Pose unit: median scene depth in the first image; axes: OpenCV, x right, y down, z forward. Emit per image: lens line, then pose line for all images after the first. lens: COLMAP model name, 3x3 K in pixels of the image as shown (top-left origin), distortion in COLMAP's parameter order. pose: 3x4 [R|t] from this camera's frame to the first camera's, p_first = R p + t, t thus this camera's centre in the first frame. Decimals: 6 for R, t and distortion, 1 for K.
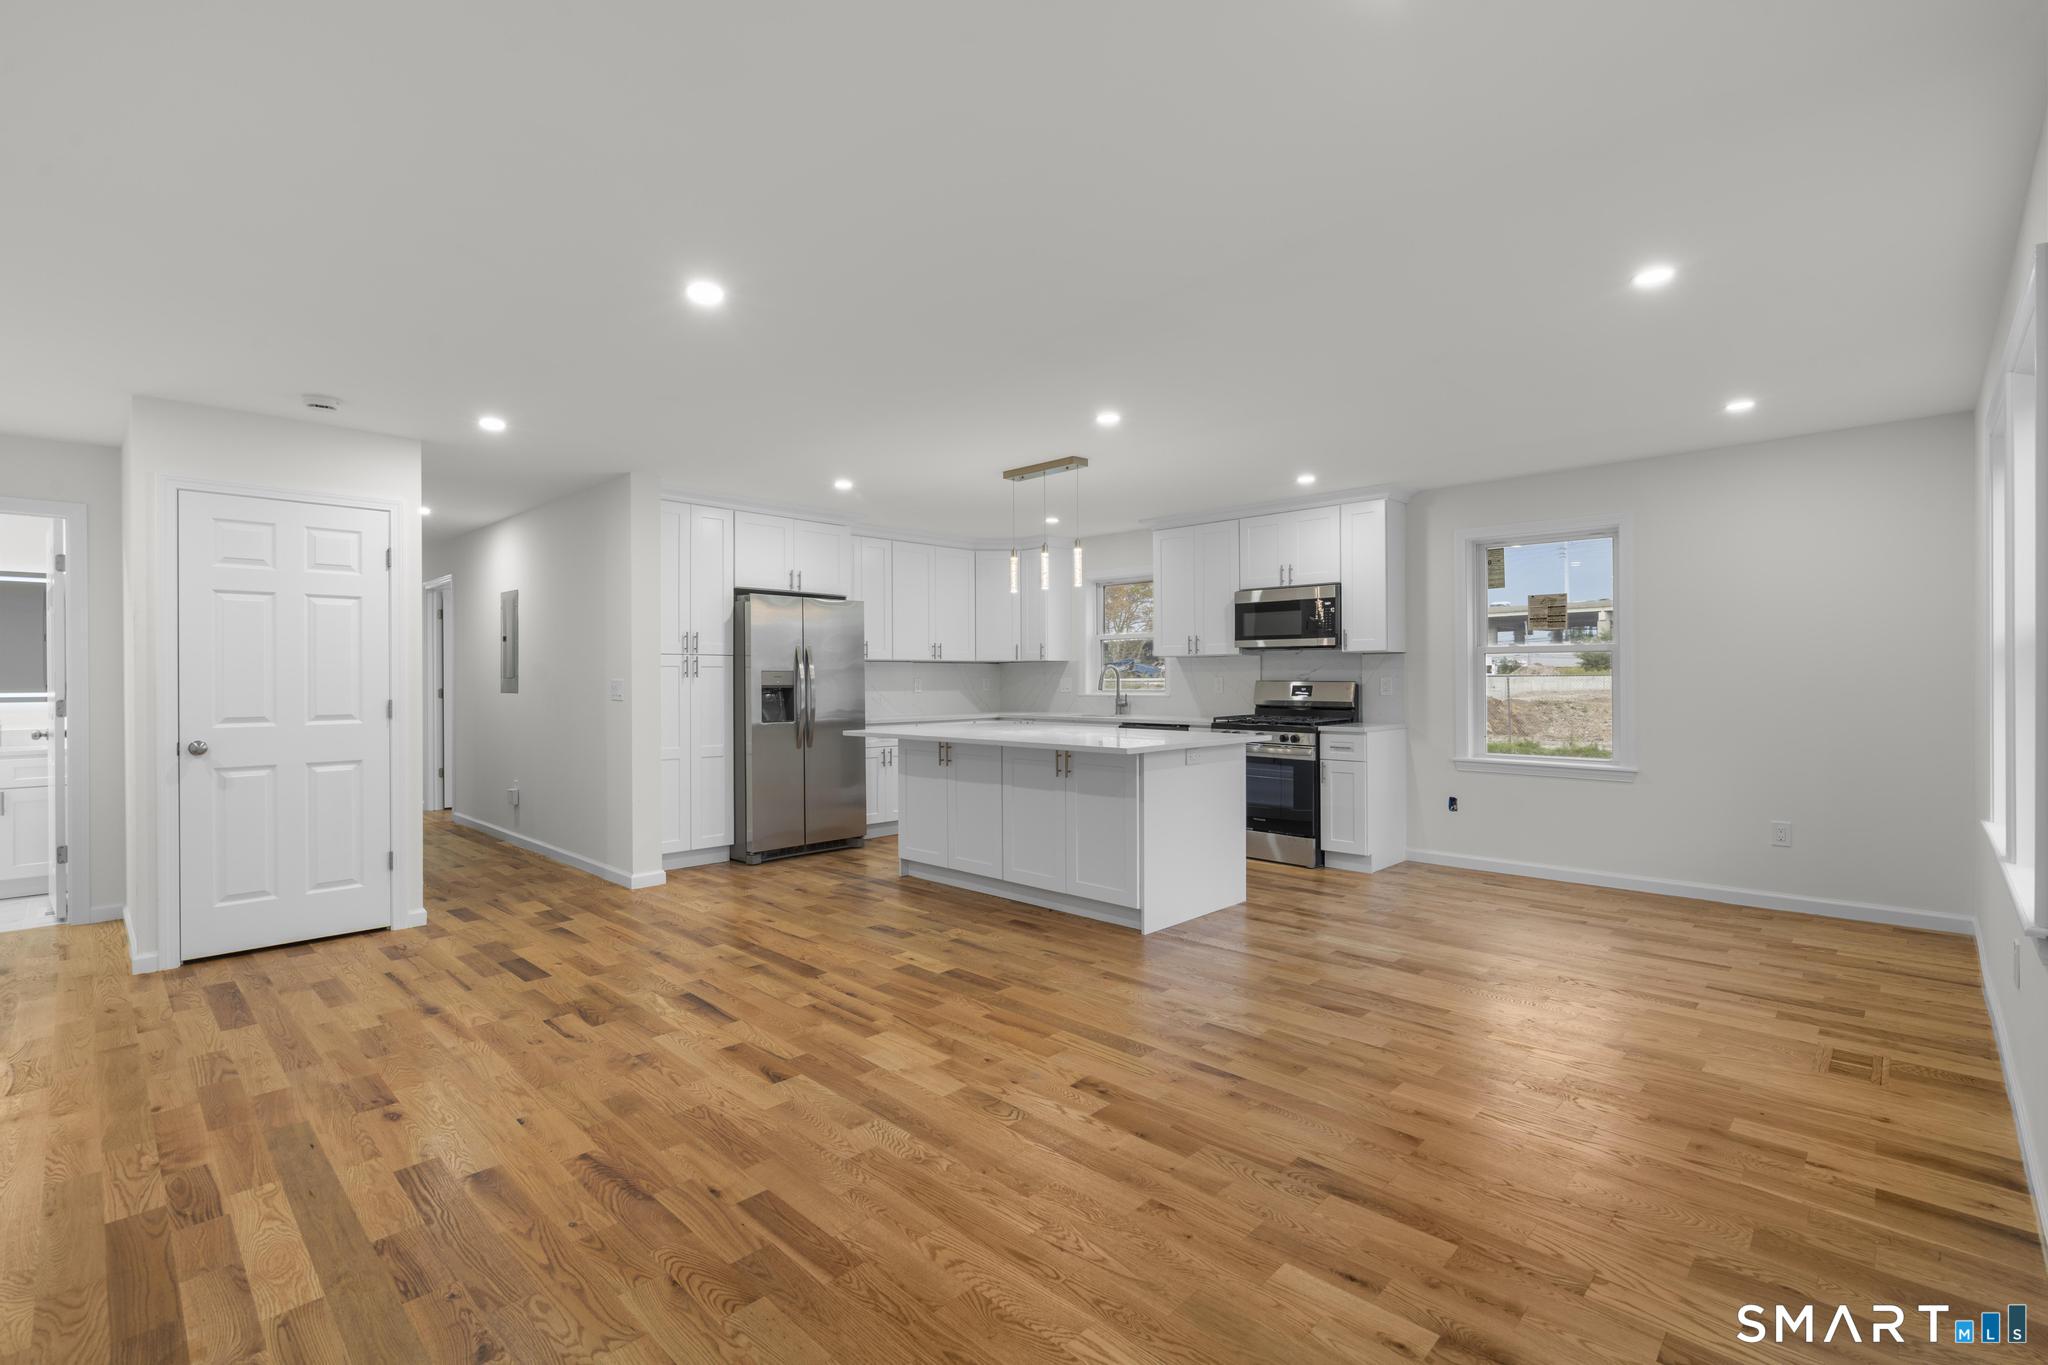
lens RADIAL K [[921.7, 0, 1021.8], [0, 921.7, 675.6], [0, 0, 1]] dist [-0.004699, 0.002686]
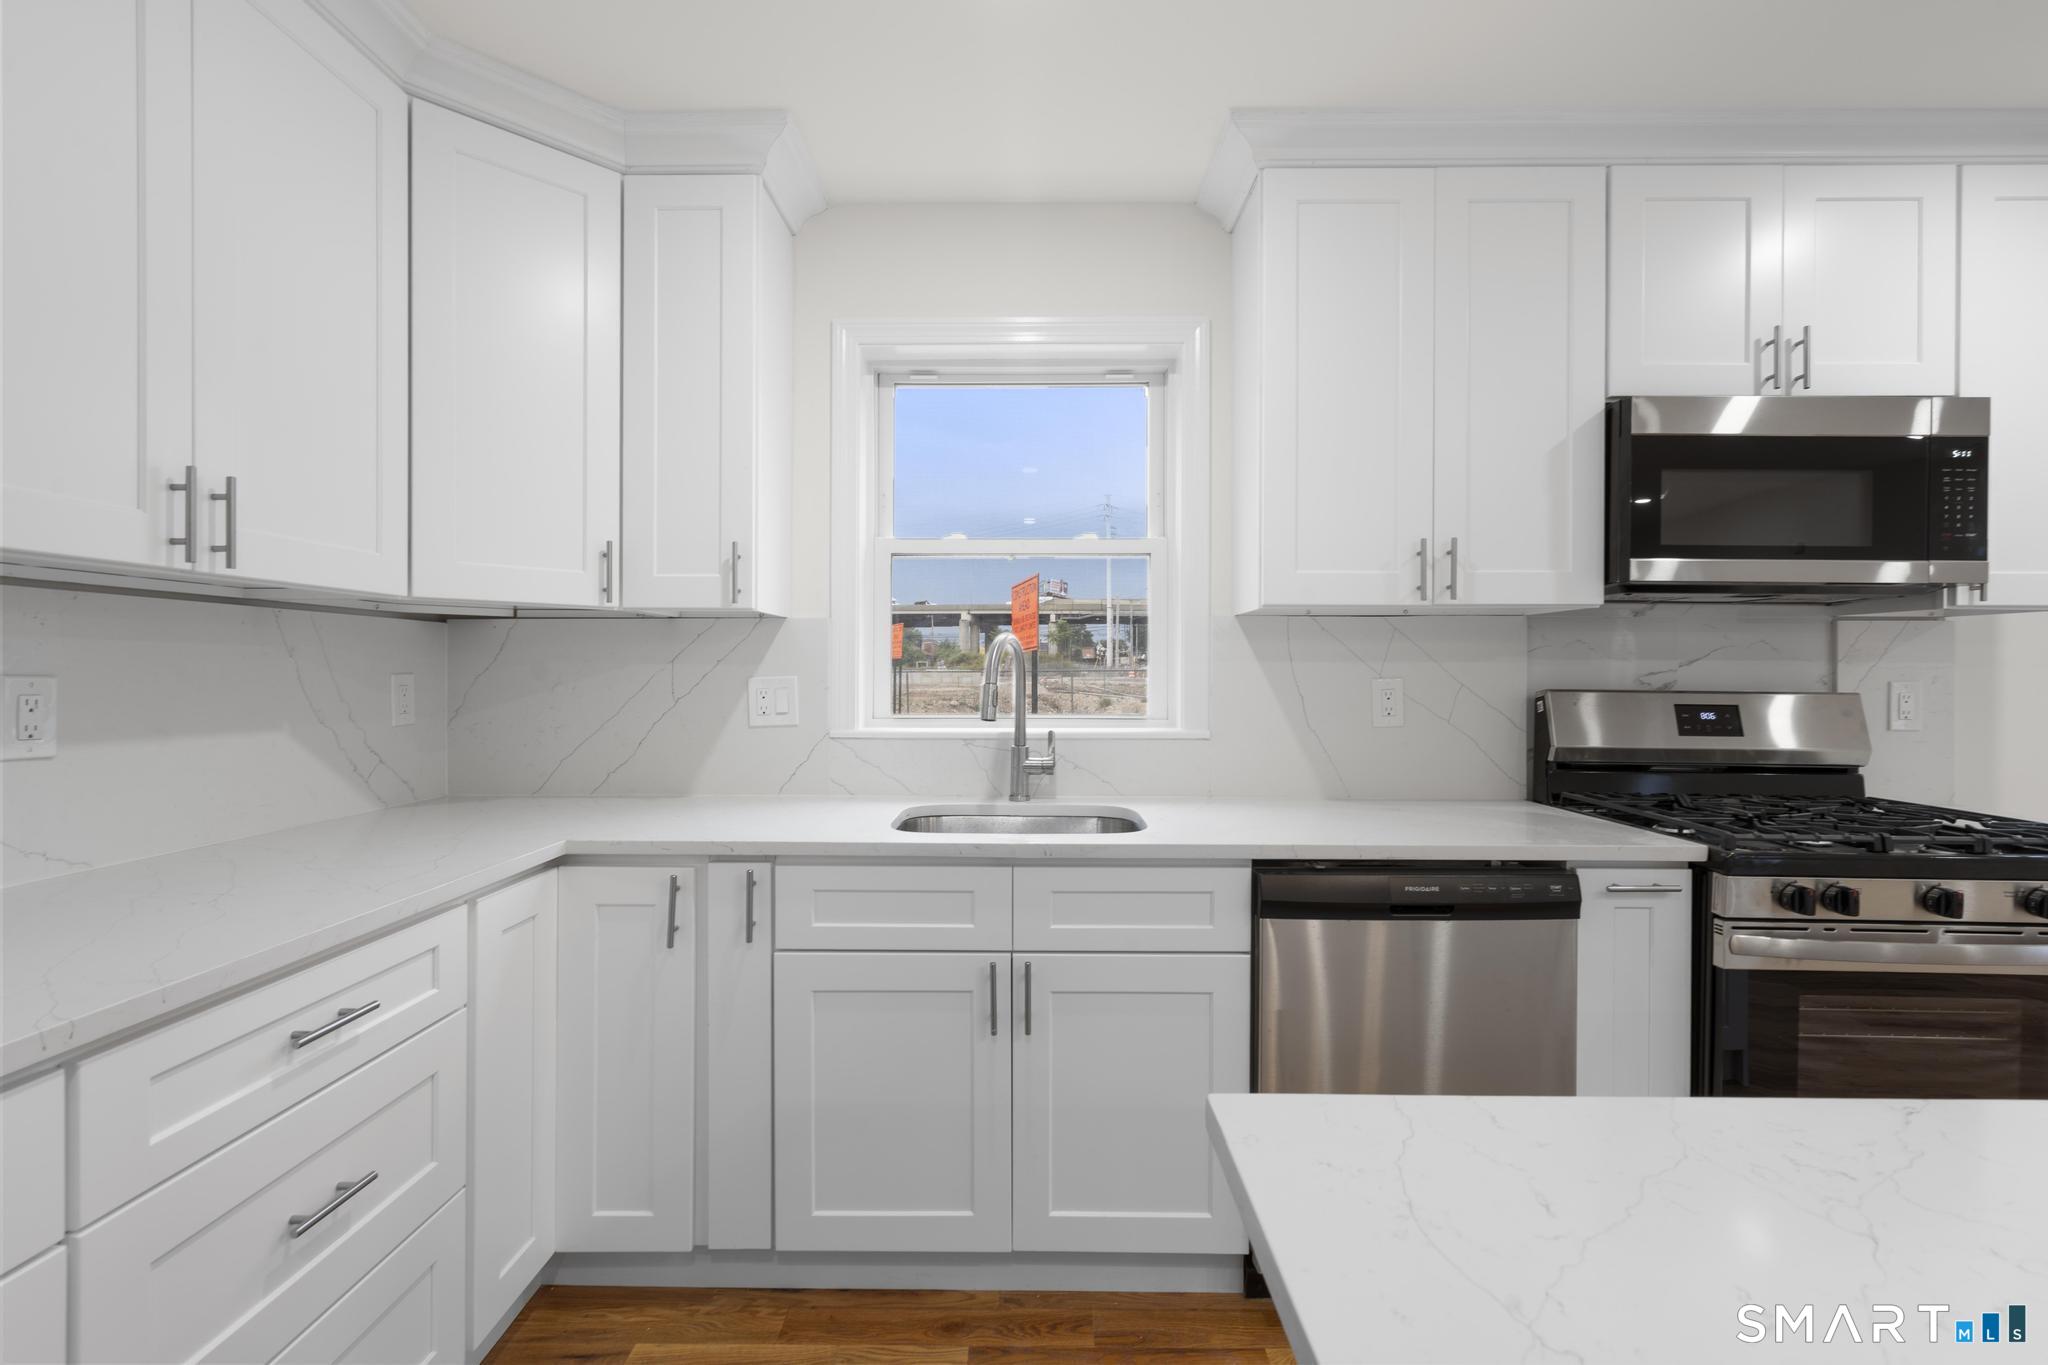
lens RADIAL K [[921.7, 0, 1019.6], [0, 921.7, 675.9], [0, 0, 1]] dist [-0.004699, 0.002686]
pose [[0.724559, 0.003254, 0.689205, -0.172442], [-0.008058, 0.999961, 0.003750, 0.001145], [-0.689165, -0.008270, 0.724557, 1.333842]]
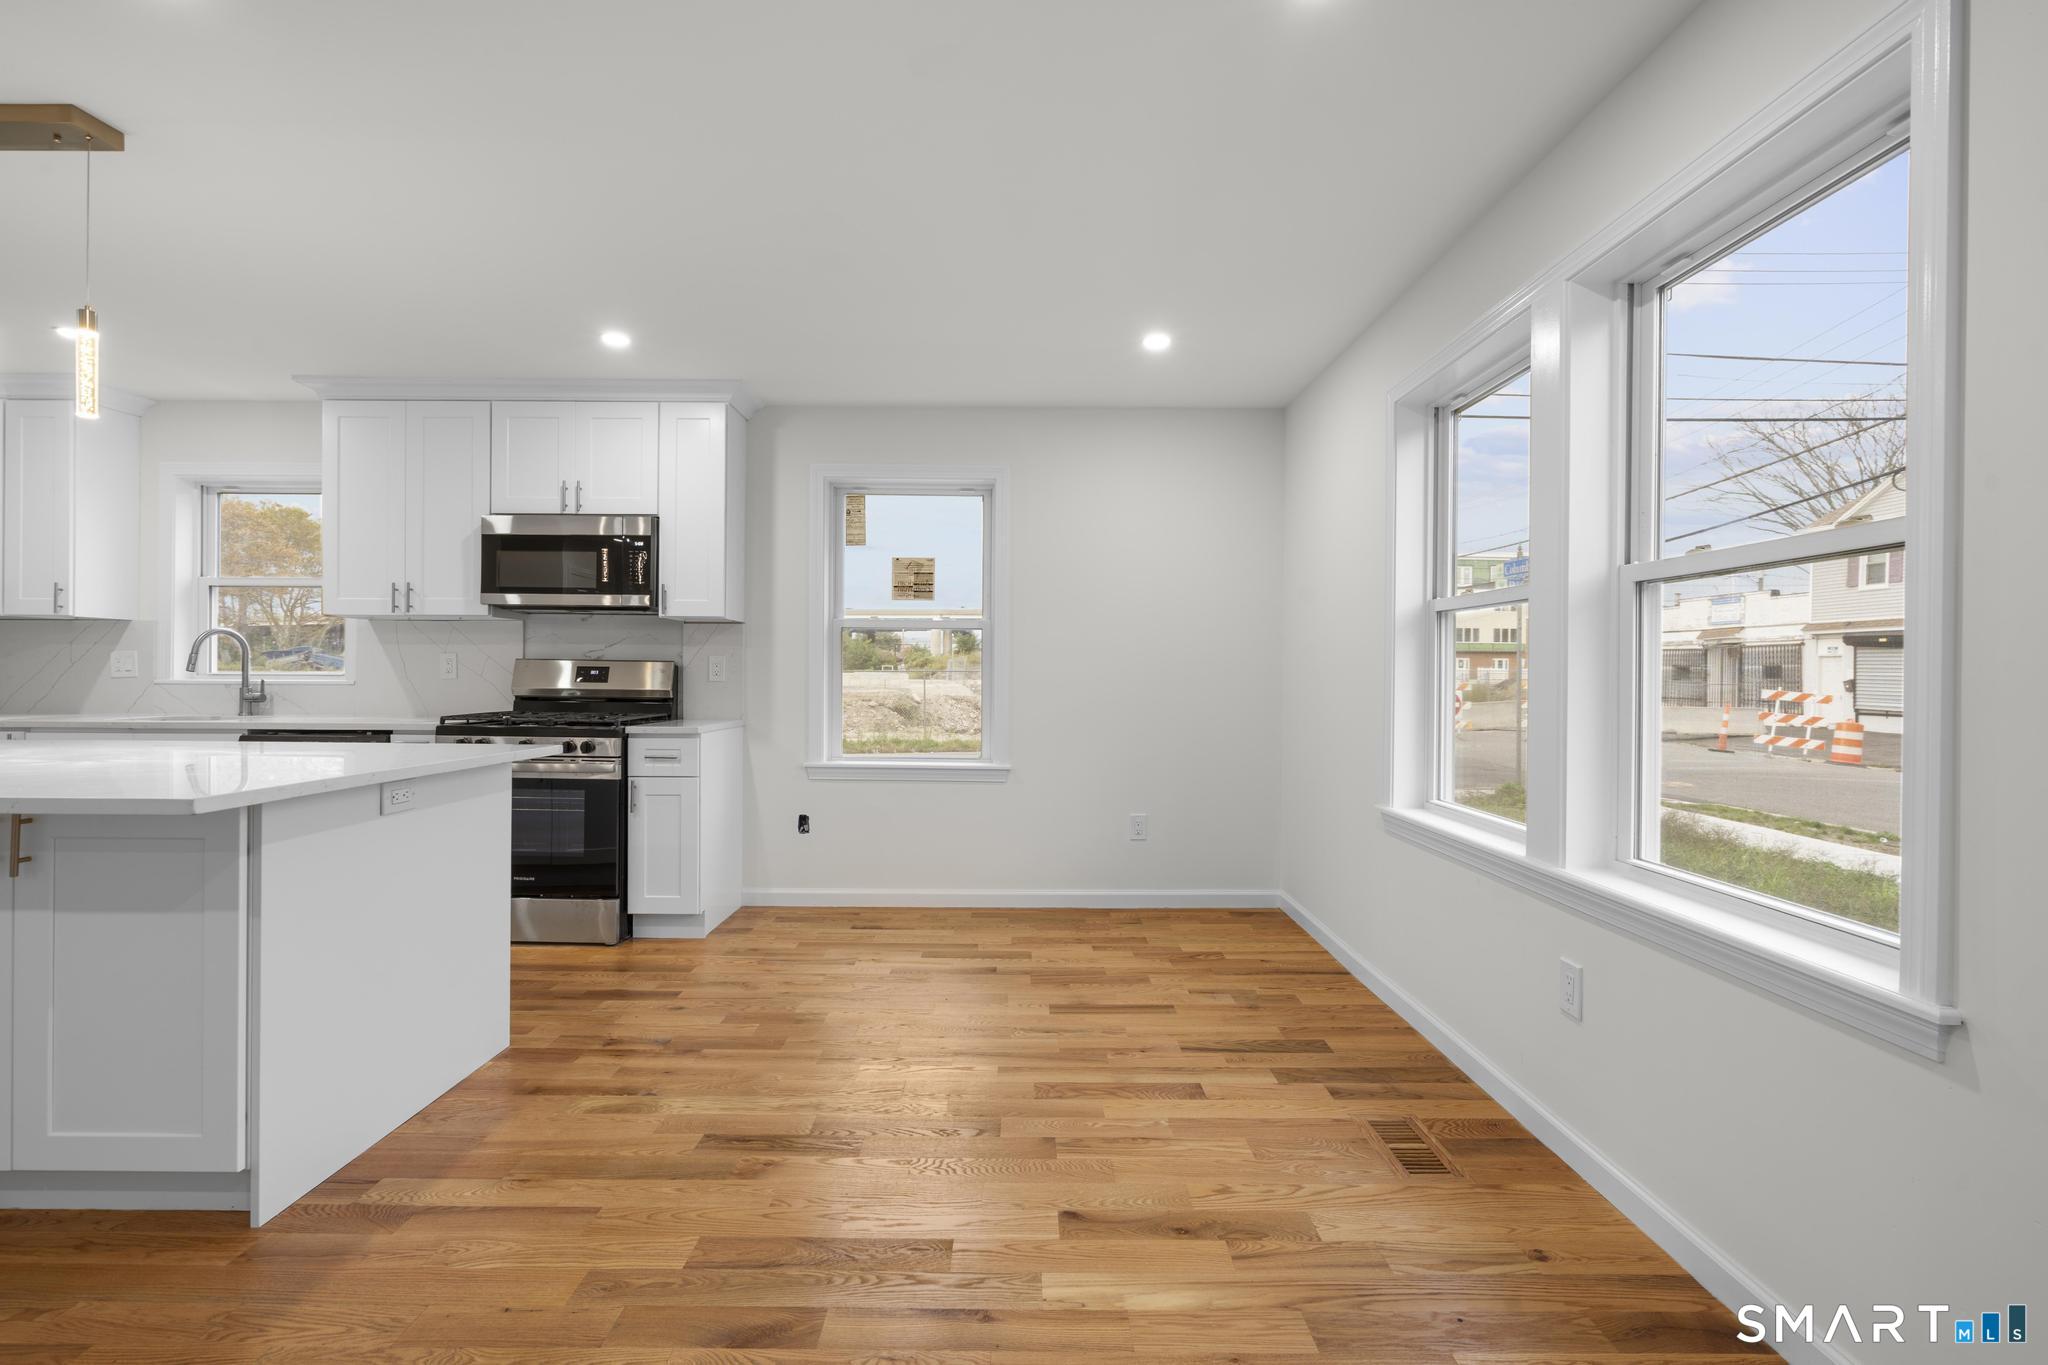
lens RADIAL K [[921.7, 0, 1021.0], [0, 921.7, 676.1], [0, 0, 1]] dist [-0.004699, 0.002686]
pose [[0.712967, 0.009540, 0.701133, 0.080527], [-0.011990, 0.999927, -0.001413, 0.021391], [-0.701095, -0.007399, 0.713029, 0.433900]]
